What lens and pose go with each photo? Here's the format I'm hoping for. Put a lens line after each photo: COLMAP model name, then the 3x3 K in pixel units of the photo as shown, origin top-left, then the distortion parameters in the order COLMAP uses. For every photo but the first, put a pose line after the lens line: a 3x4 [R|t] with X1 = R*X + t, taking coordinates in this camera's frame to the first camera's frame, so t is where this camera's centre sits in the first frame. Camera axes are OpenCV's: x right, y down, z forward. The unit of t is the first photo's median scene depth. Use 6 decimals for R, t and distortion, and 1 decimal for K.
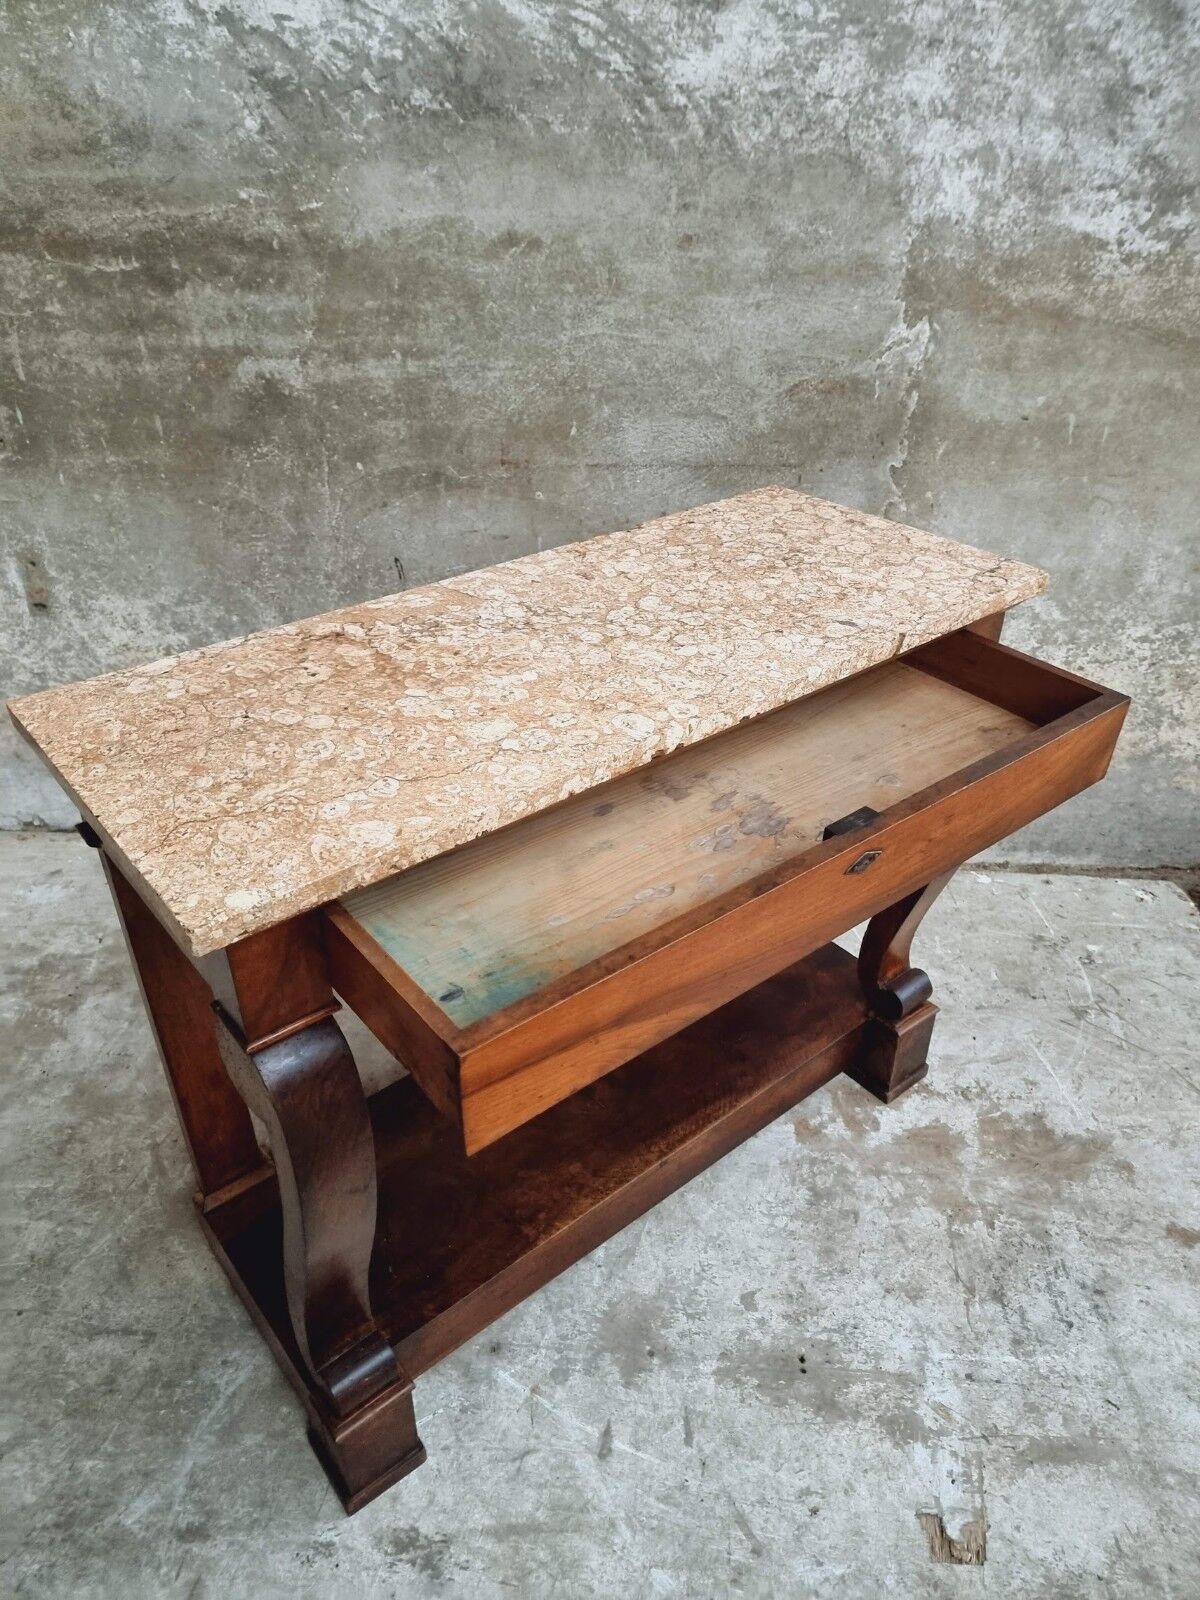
lens RADIAL K [[1116.9, 0, 573.3], [0, 1116.9, 798.0], [0, 0, 1]] dist [0.069739, -0.068790]
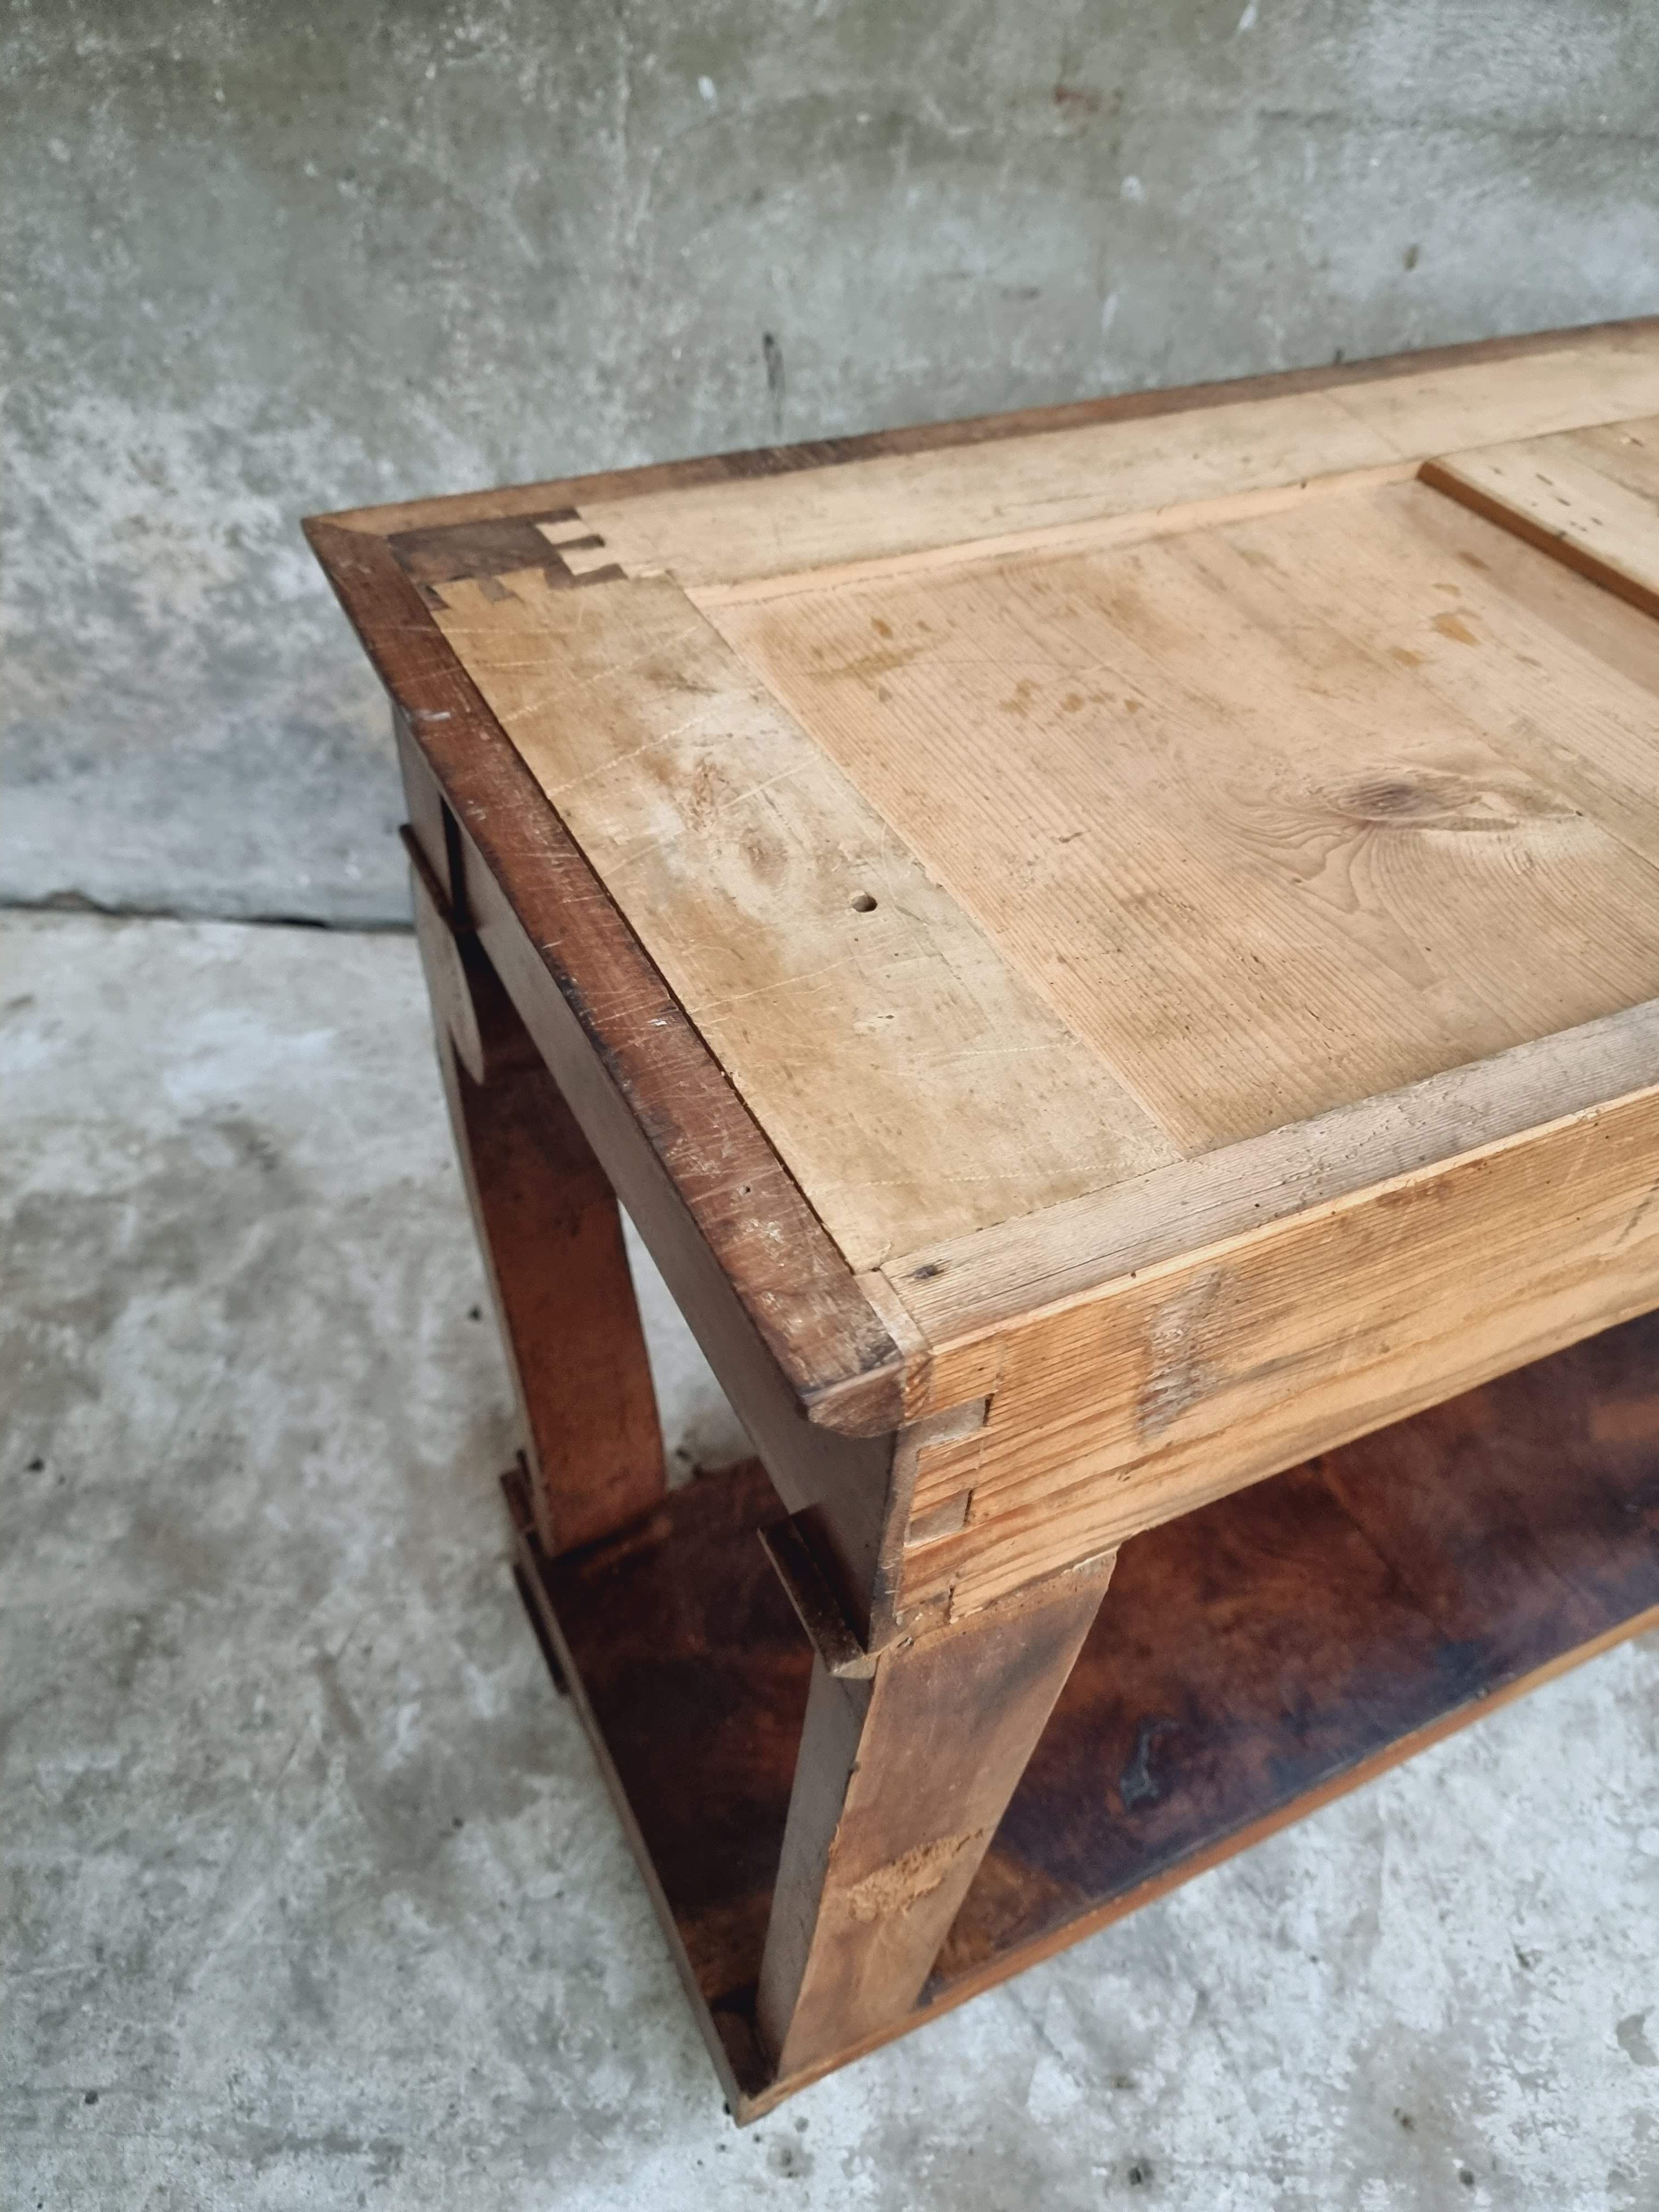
lens RADIAL K [[1573.3, 0, 823.9], [0, 1573.3, 1126.0], [0, 0, 1]] dist [0.055522, -0.063160]
pose [[0.997491, 0.012076, 0.069761, -0.212690], [-0.028324, 0.971125, 0.236884, -0.075946], [-0.064886, -0.238266, 0.969030, 0.397576]]
